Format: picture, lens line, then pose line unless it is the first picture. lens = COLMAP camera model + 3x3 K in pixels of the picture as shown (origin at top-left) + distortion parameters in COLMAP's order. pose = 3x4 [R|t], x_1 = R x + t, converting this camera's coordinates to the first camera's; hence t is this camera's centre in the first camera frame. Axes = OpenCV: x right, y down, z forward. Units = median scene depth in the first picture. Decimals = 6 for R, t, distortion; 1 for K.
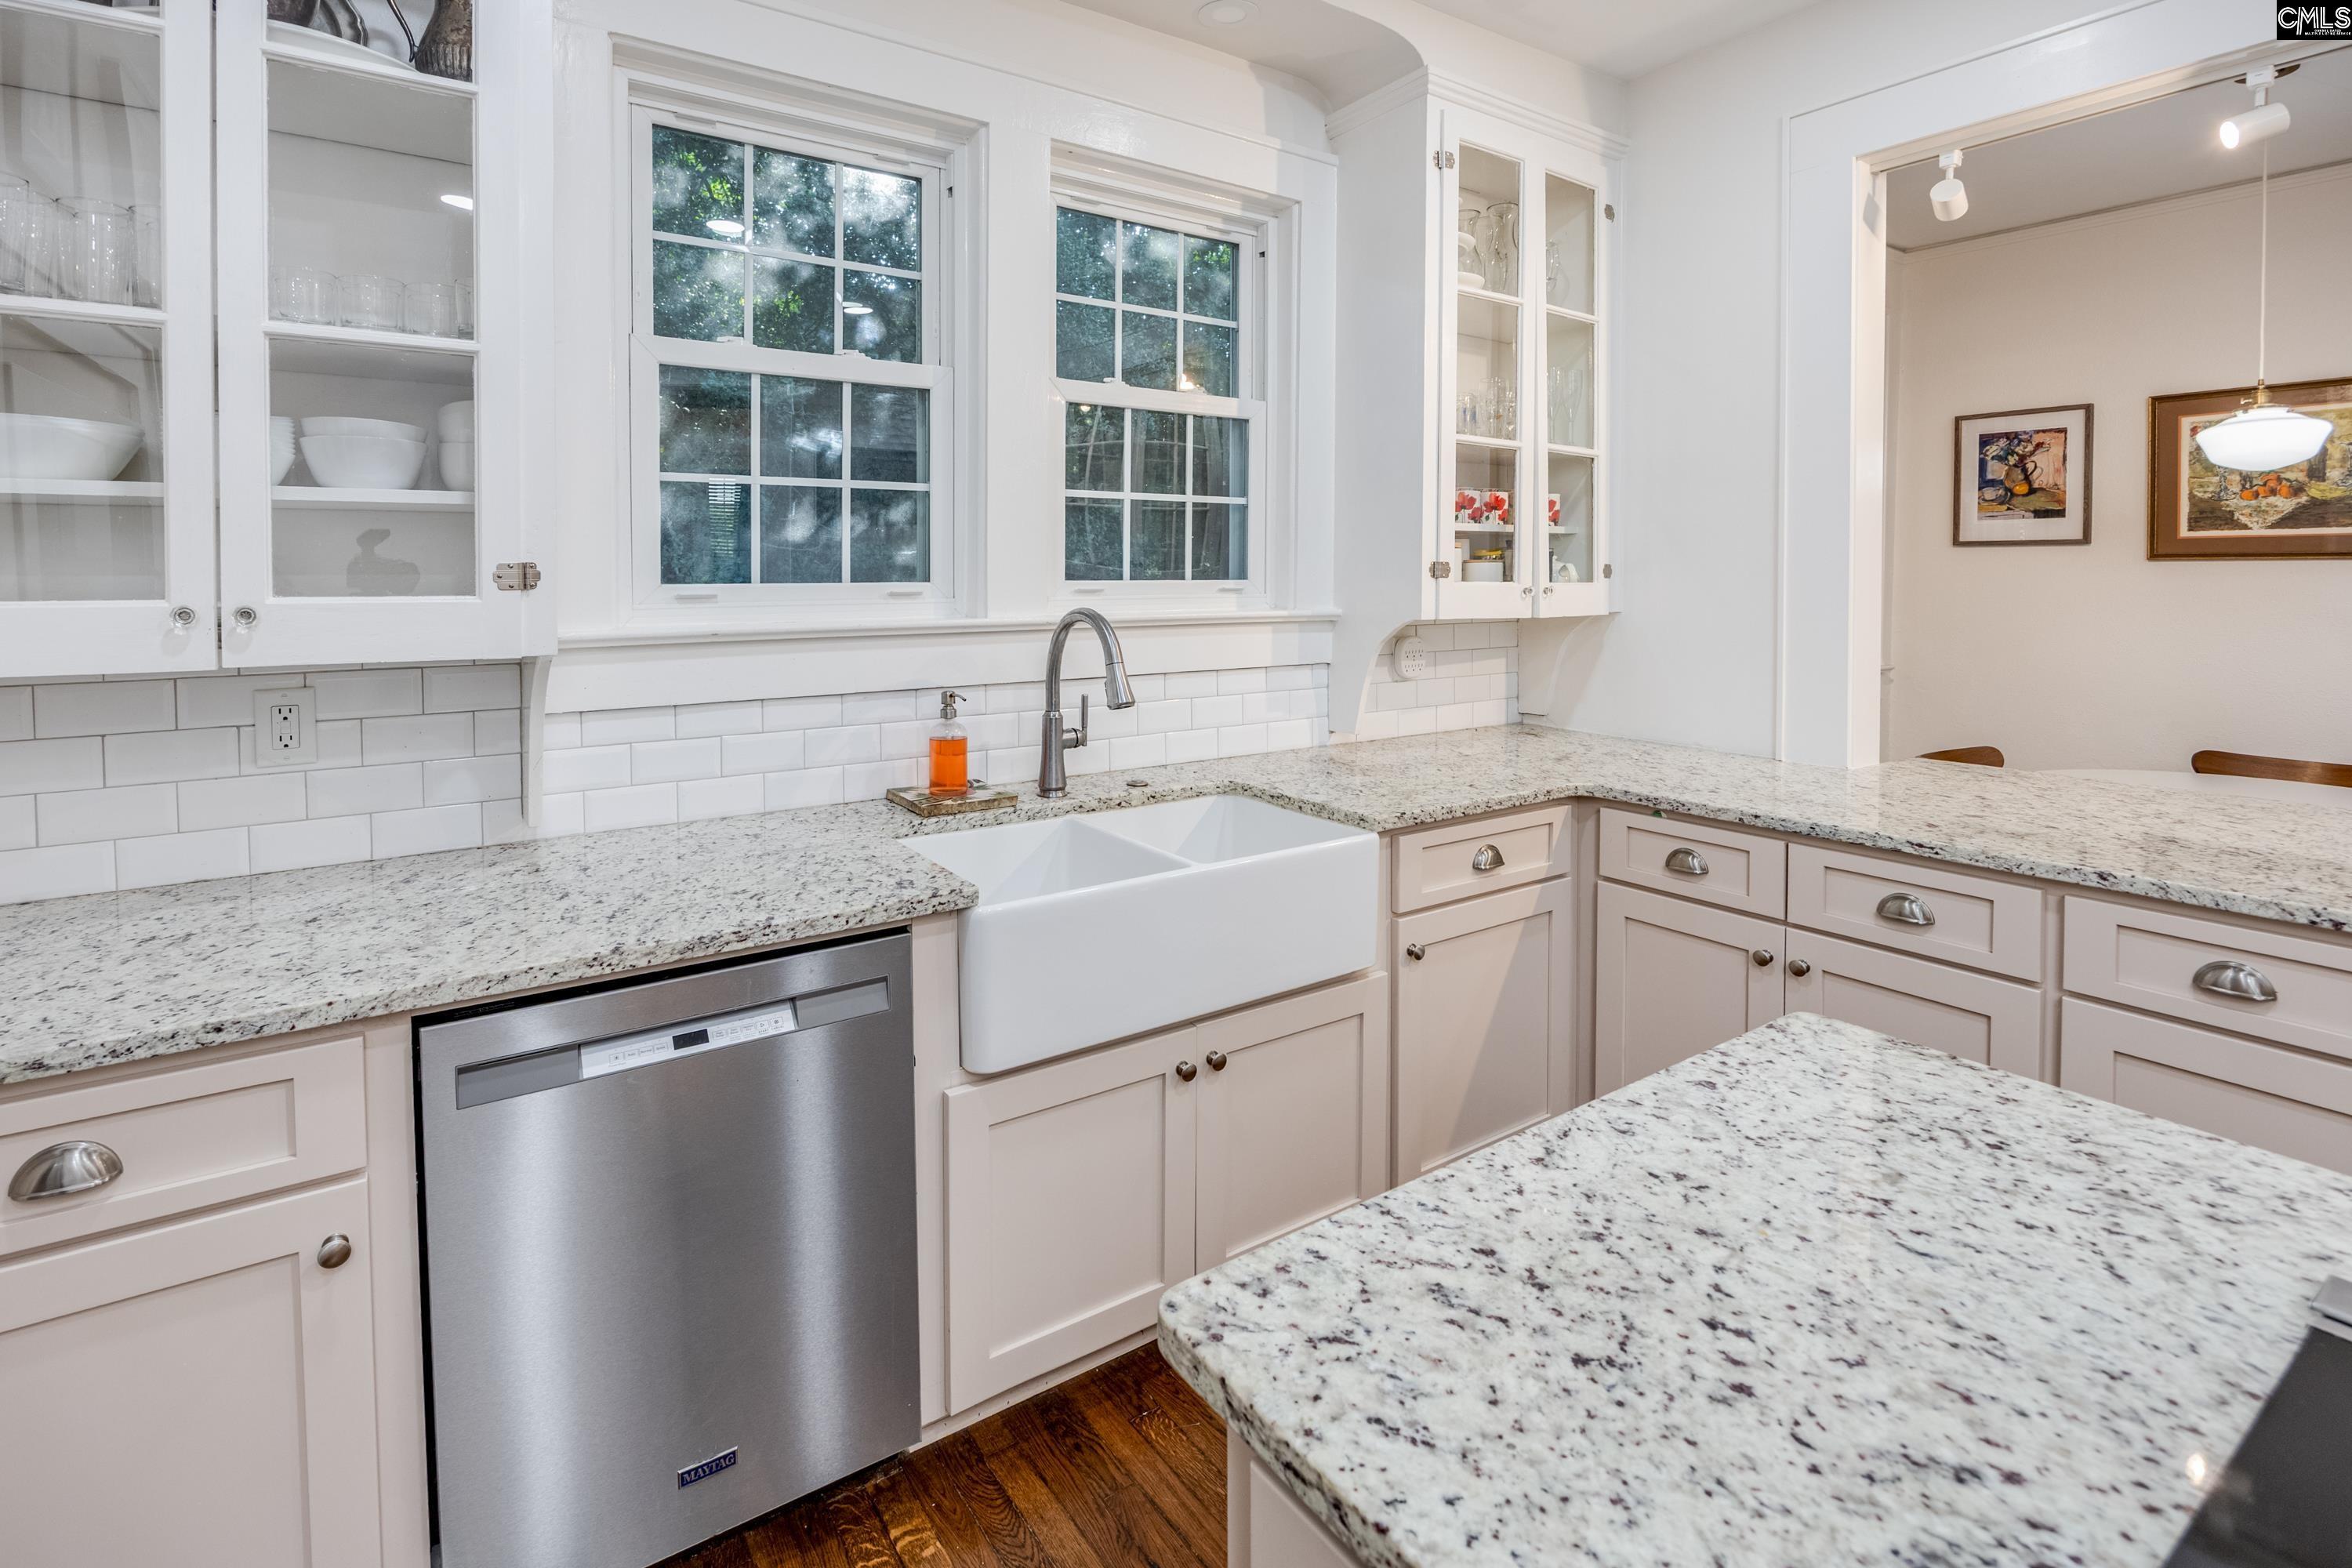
lens RADIAL K [[1072.6, 0, 1063.7], [0, 1072.6, 602.1], [0, 0, 1]] dist [0.000739, 0.000059]
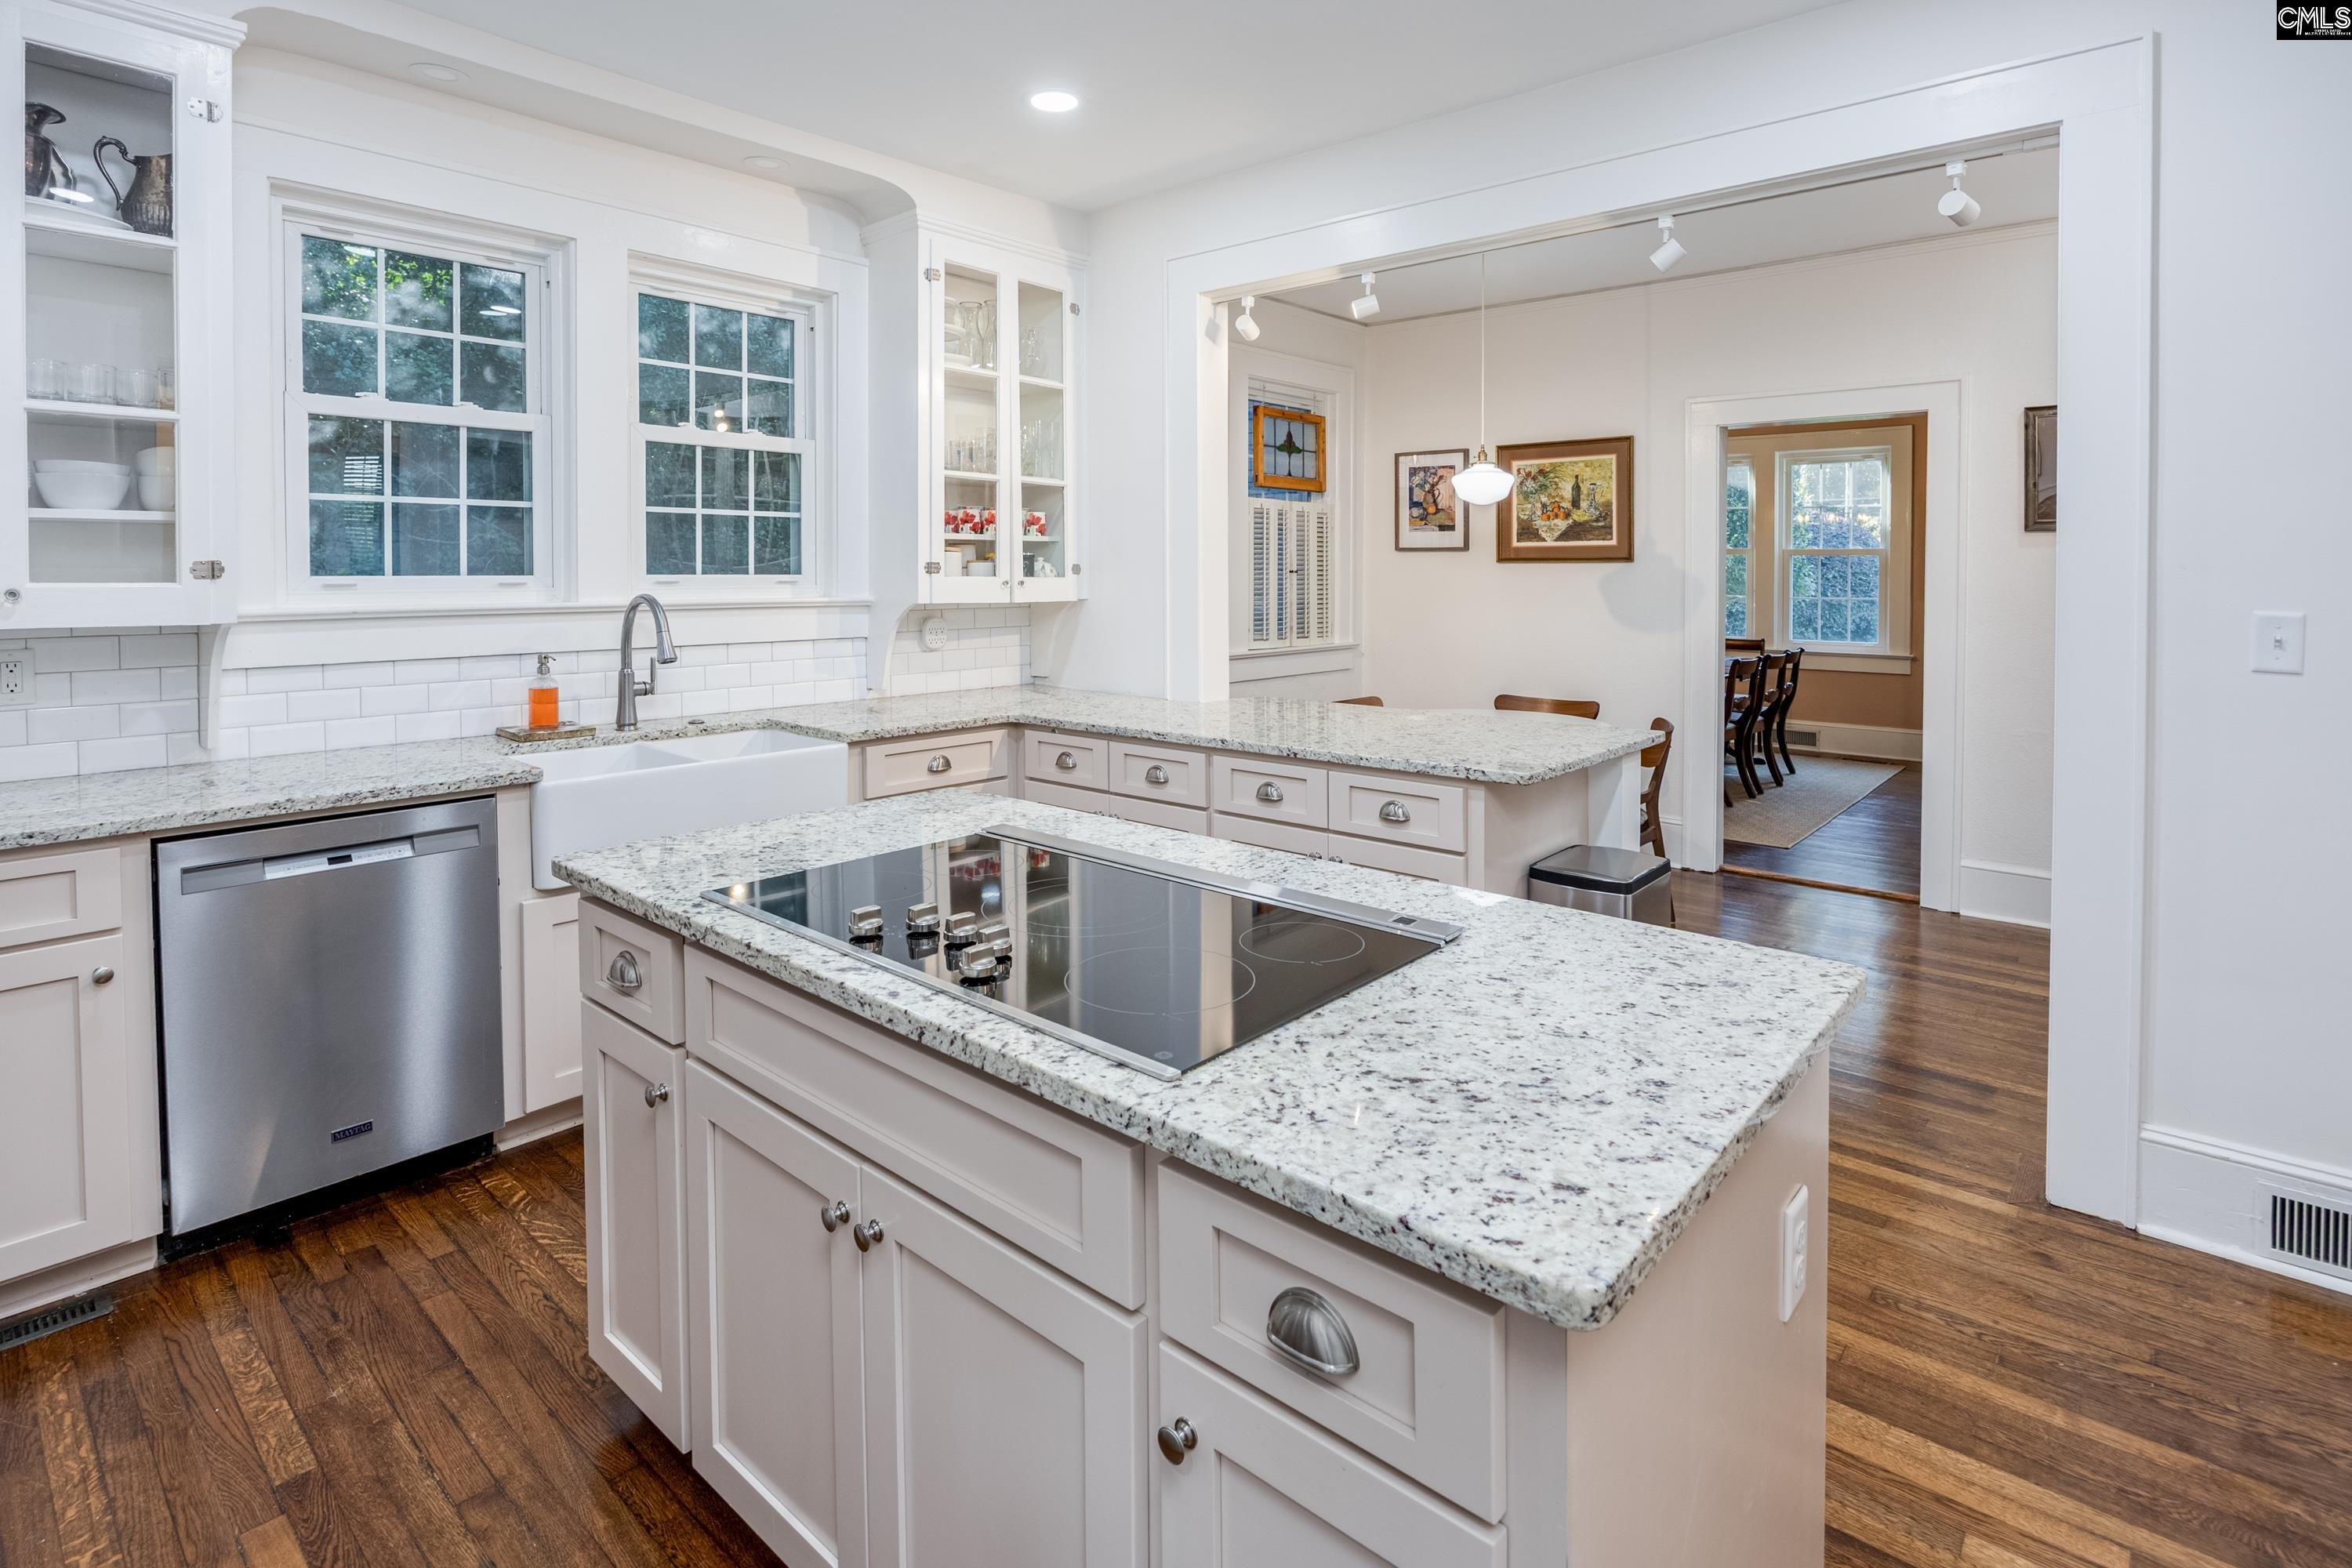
lens RADIAL K [[1185.5, 0, 1067.9], [0, 1185.5, 603.6], [0, 0, 1]] dist [0.003208, 0.000548]
pose [[0.973730, -0.002542, 0.227691, 0.183929], [0.002044, 0.999995, 0.002421, 0.014012], [-0.227696, -0.001892, 0.973730, -0.580872]]
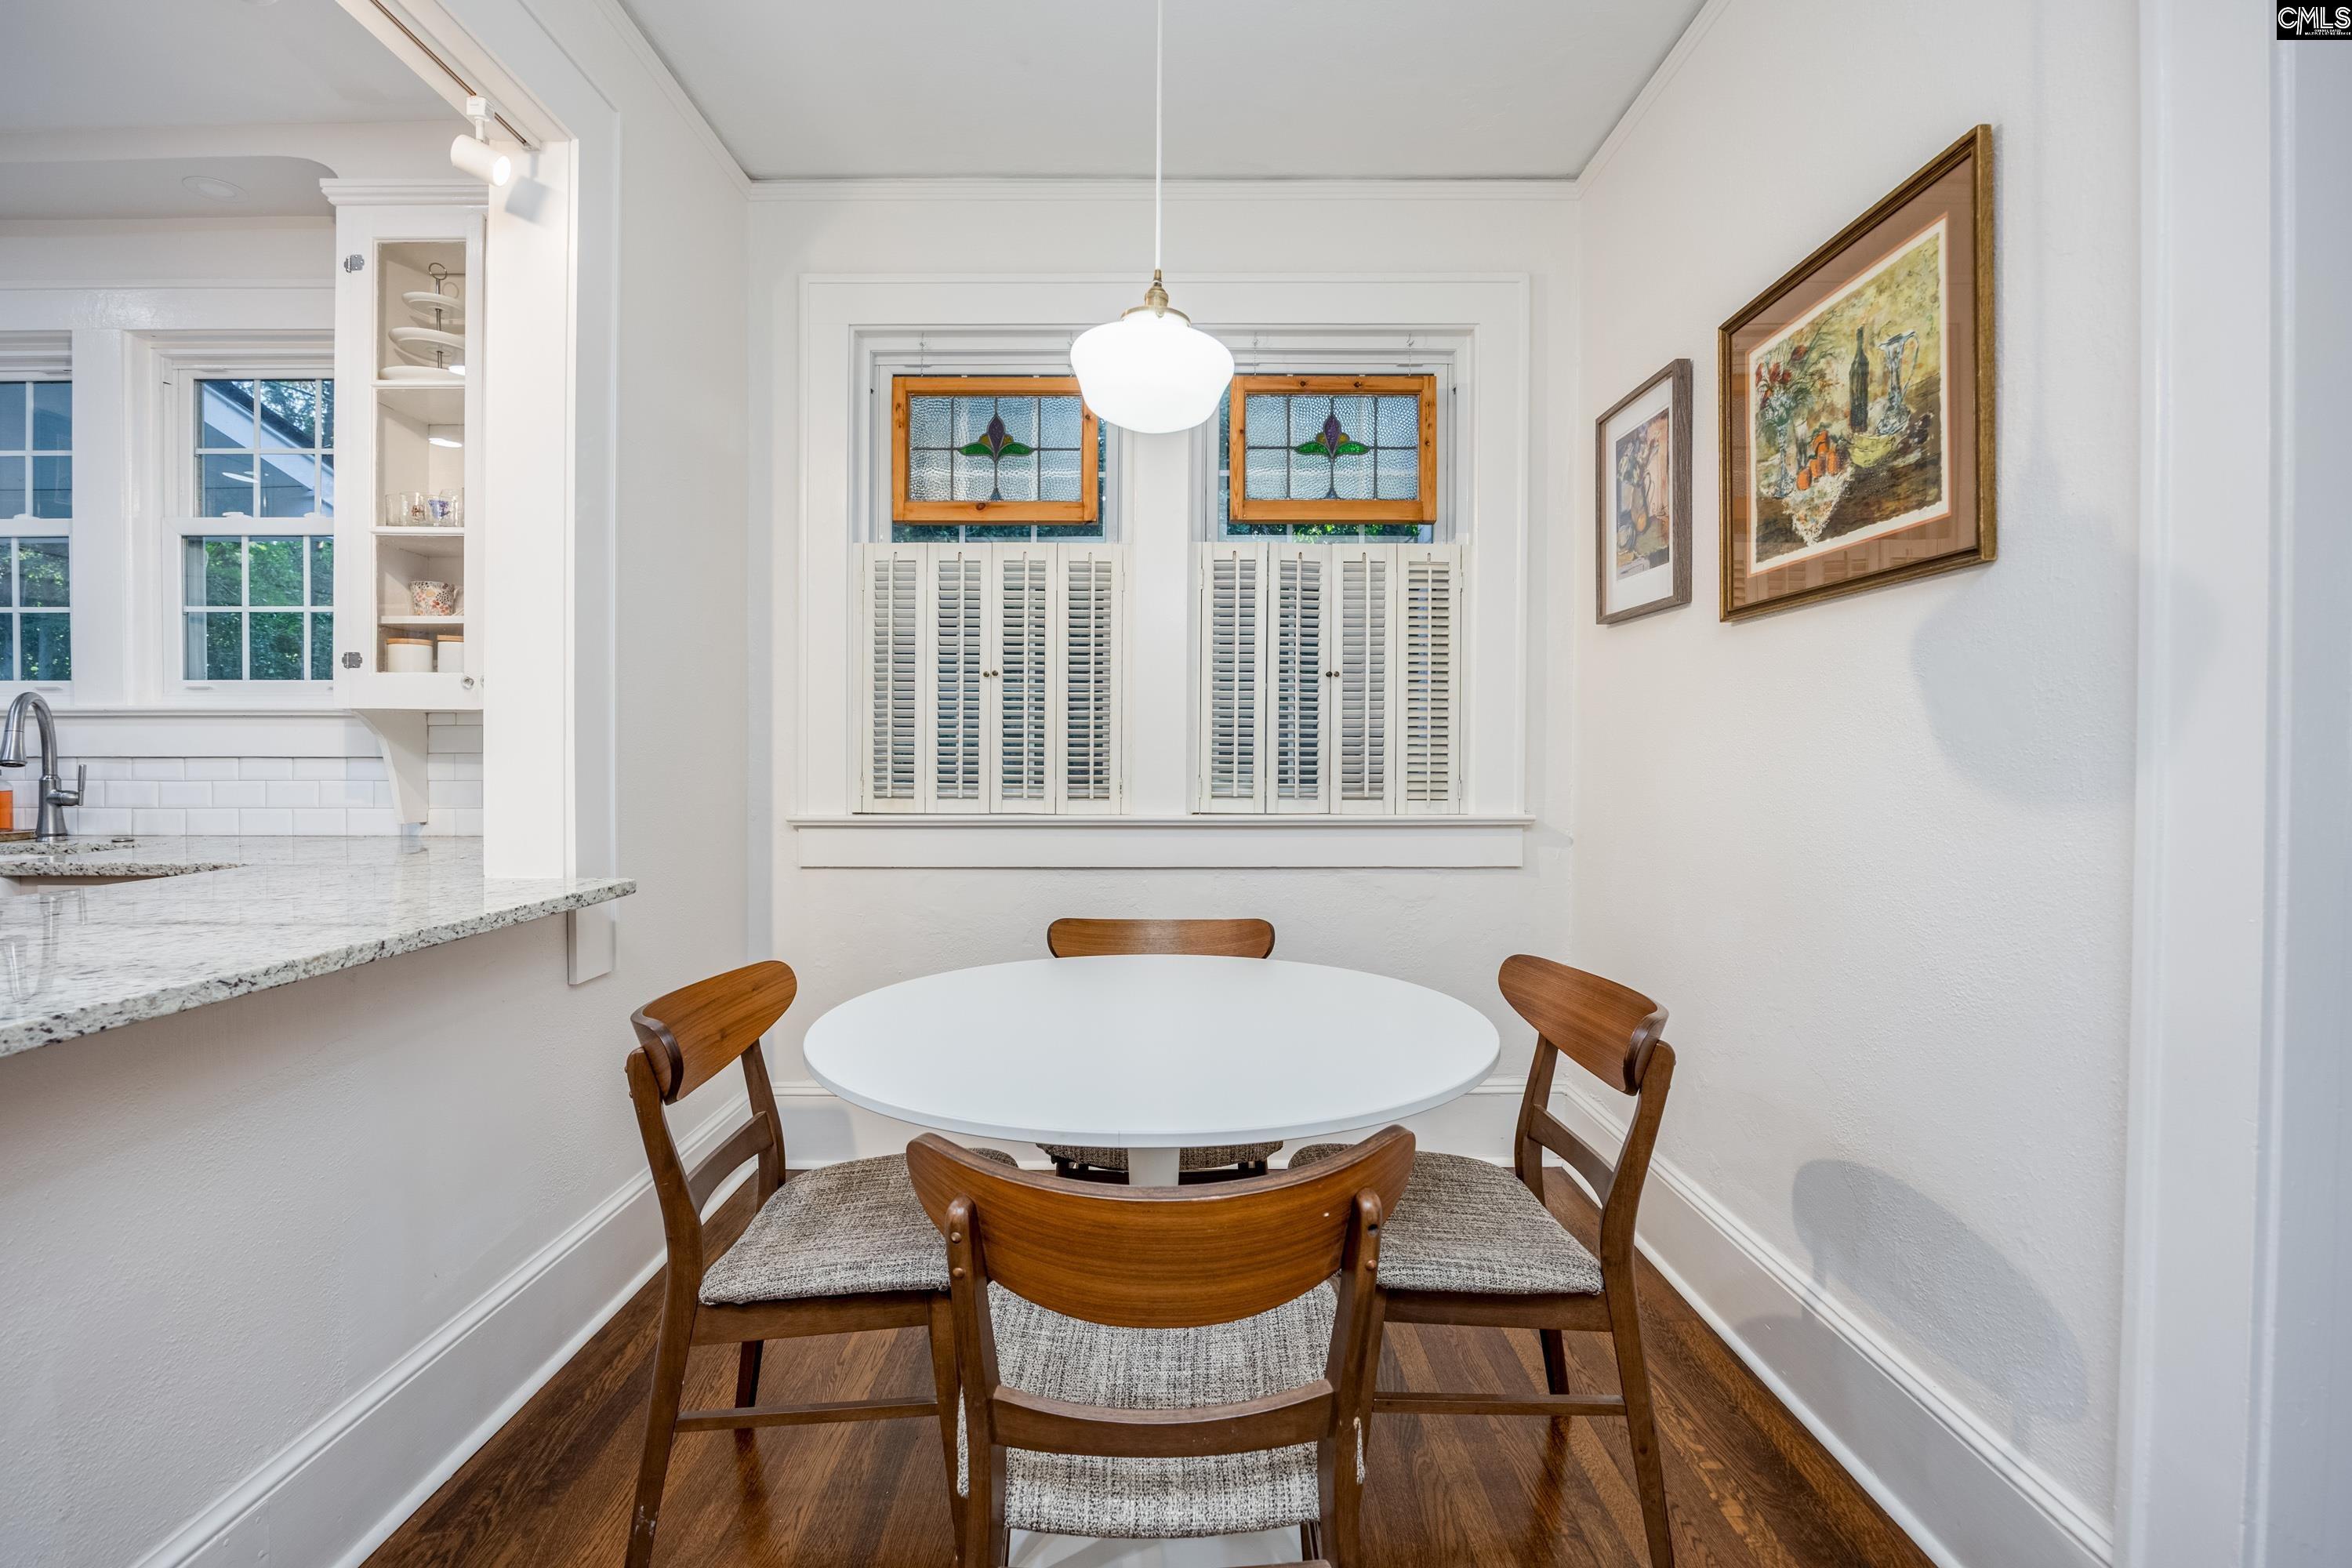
lens RADIAL K [[1004.2, 0, 1172.6], [0, 1004.2, 754.8], [0, 0, 1]] dist [0.000332, 0.000031]
pose [[0.843992, 0.007829, -0.536298, 1.634836], [-0.017216, 0.999774, -0.012498, 0.062093], [0.536079, 0.019781, 0.843936, 0.648273]]
